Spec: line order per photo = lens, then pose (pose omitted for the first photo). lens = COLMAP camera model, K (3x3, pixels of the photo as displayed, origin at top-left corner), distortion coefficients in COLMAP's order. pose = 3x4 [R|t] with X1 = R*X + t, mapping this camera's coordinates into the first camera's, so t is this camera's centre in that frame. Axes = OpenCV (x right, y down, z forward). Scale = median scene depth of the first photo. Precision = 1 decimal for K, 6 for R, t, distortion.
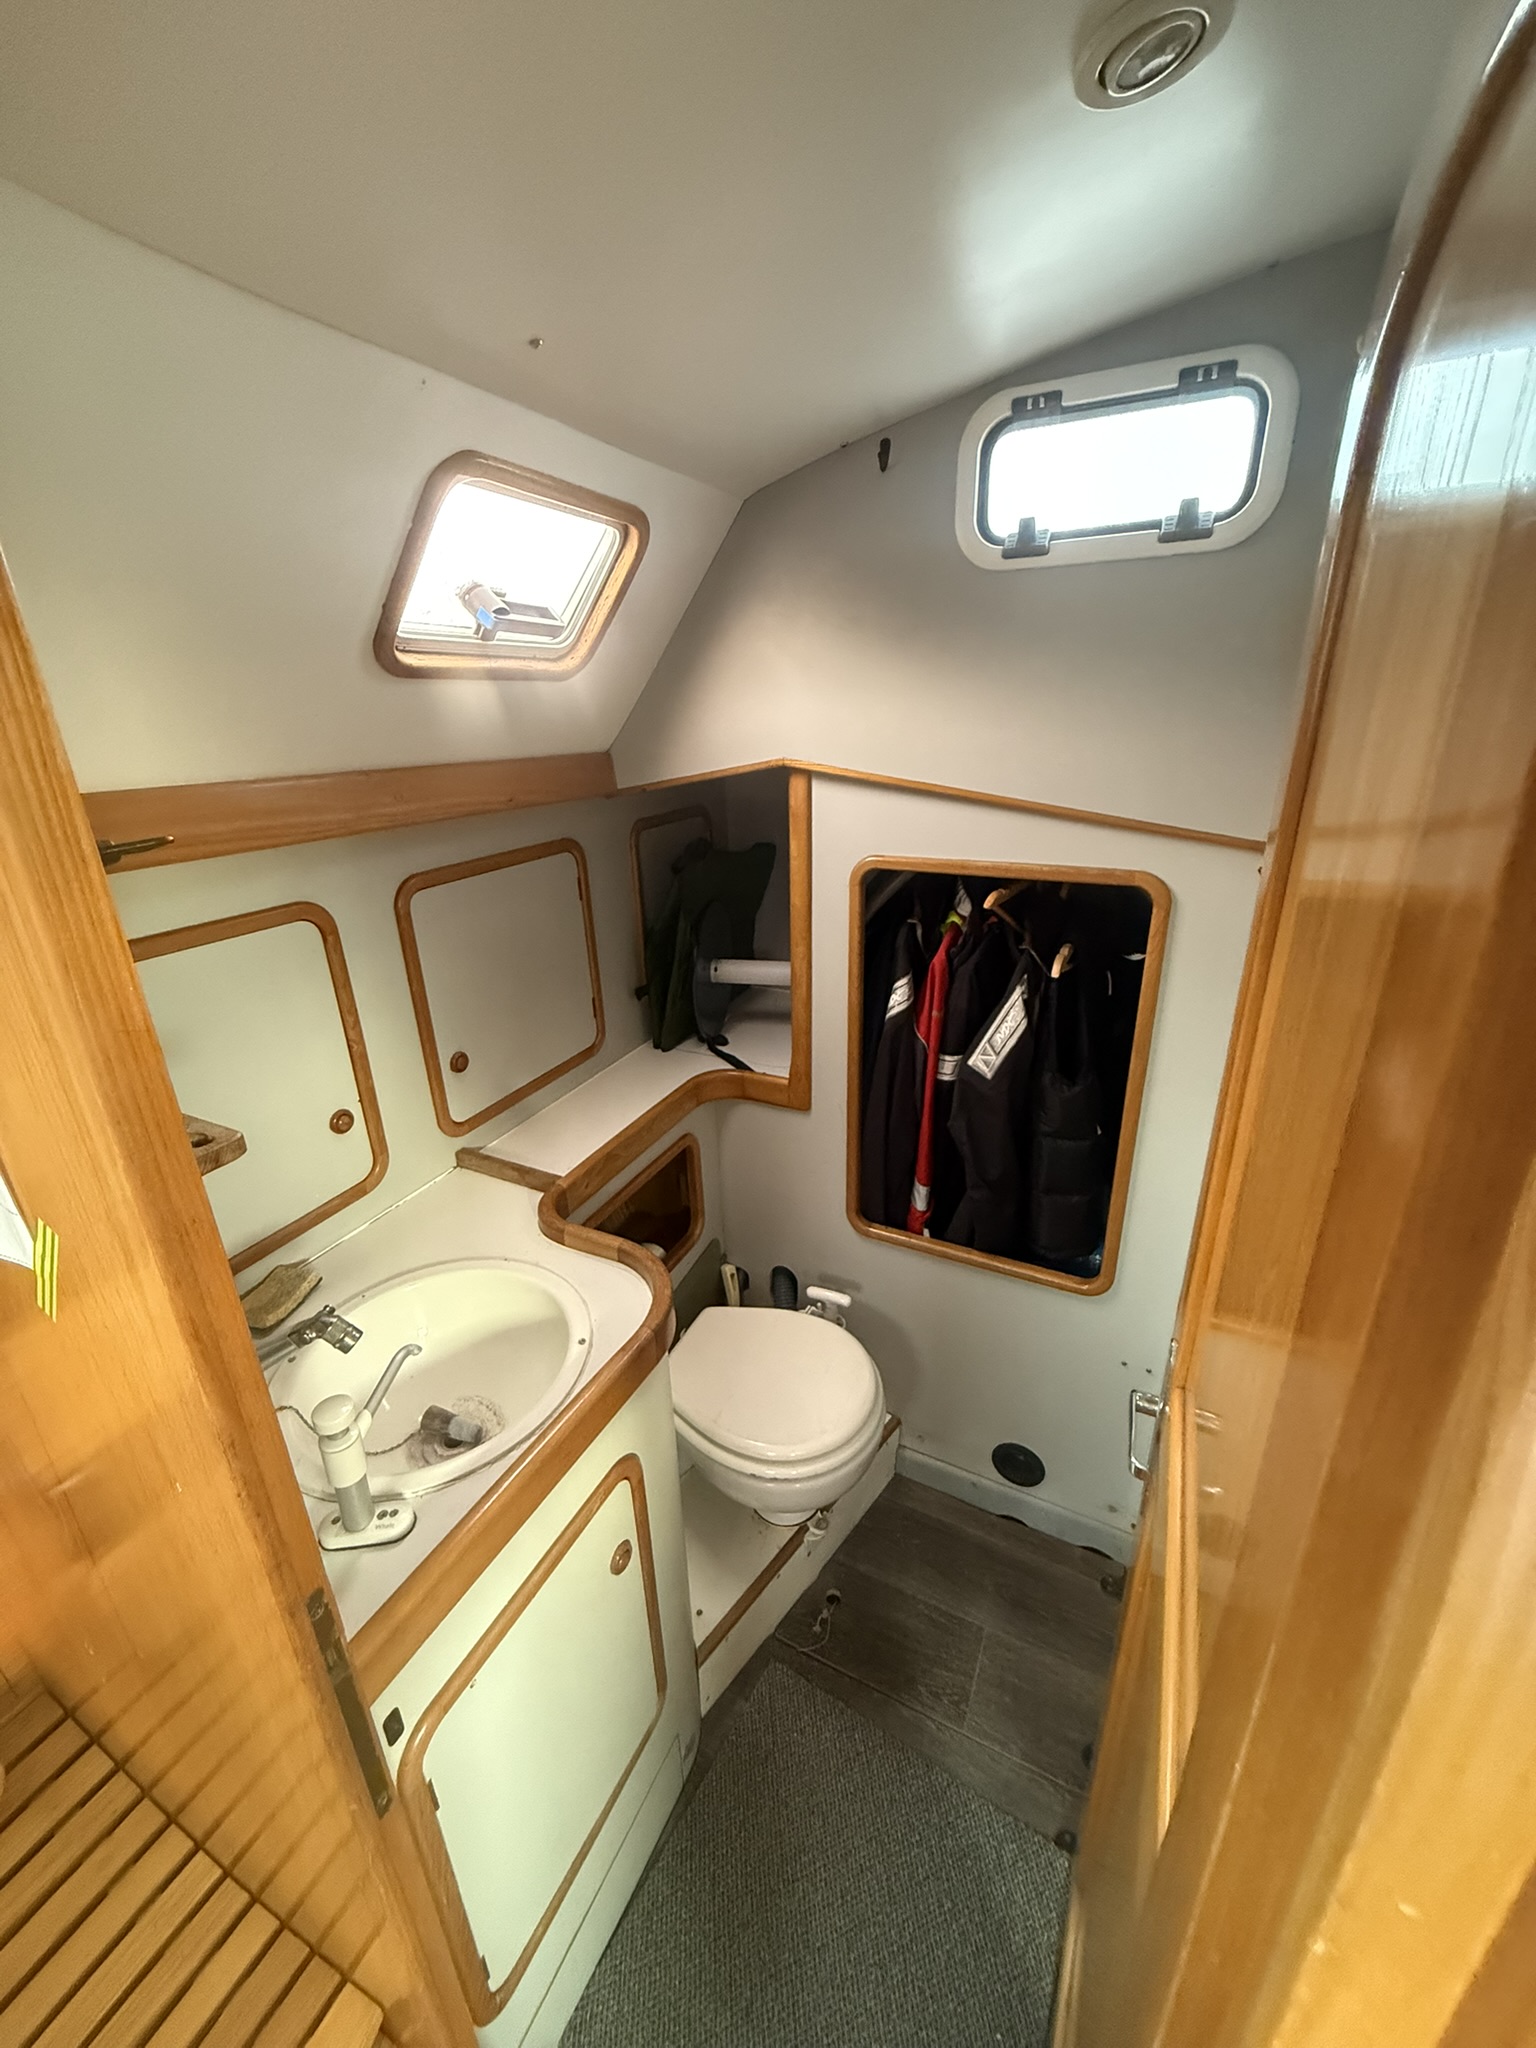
lens RADIAL K [[814.3, 0, 765.9], [0, 814.3, 1022.1], [0, 0, 1]] dist [-0.004145, 0.000248]
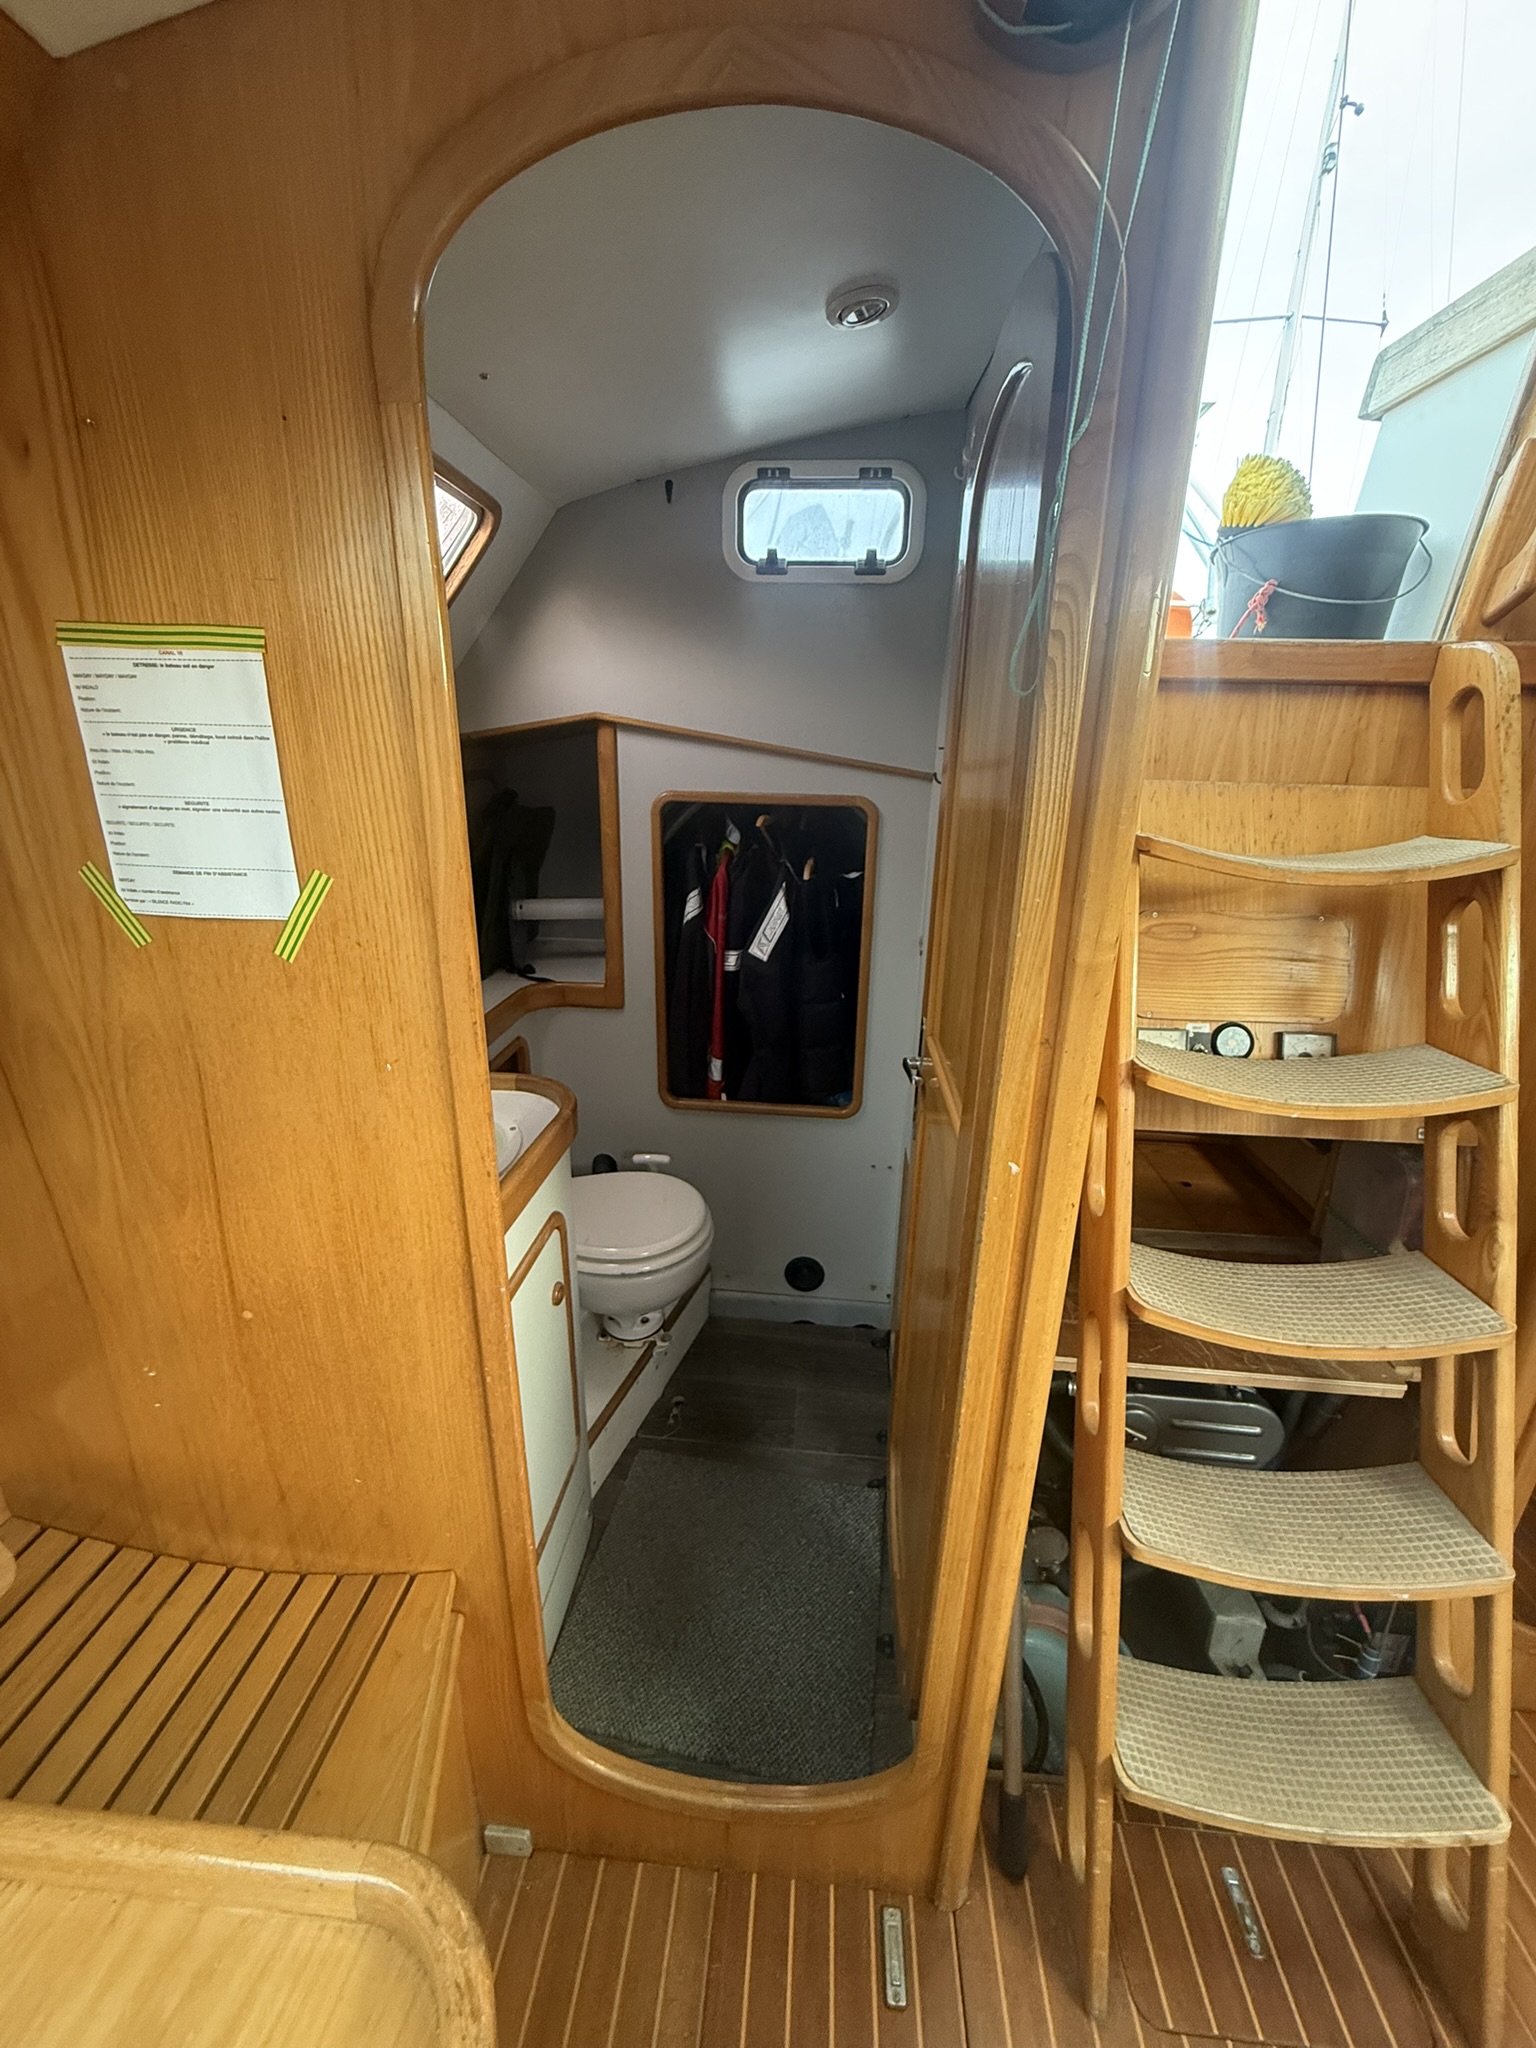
lens RADIAL K [[814.3, 0, 771.4], [0, 814.3, 1021.5], [0, 0, 1]] dist [-0.004145, 0.000248]
pose [[0.929237, -0.074227, 0.361952, -0.208124], [0.089664, 0.995632, -0.026014, 0.204650], [-0.358440, 0.056627, 0.931834, -0.244699]]
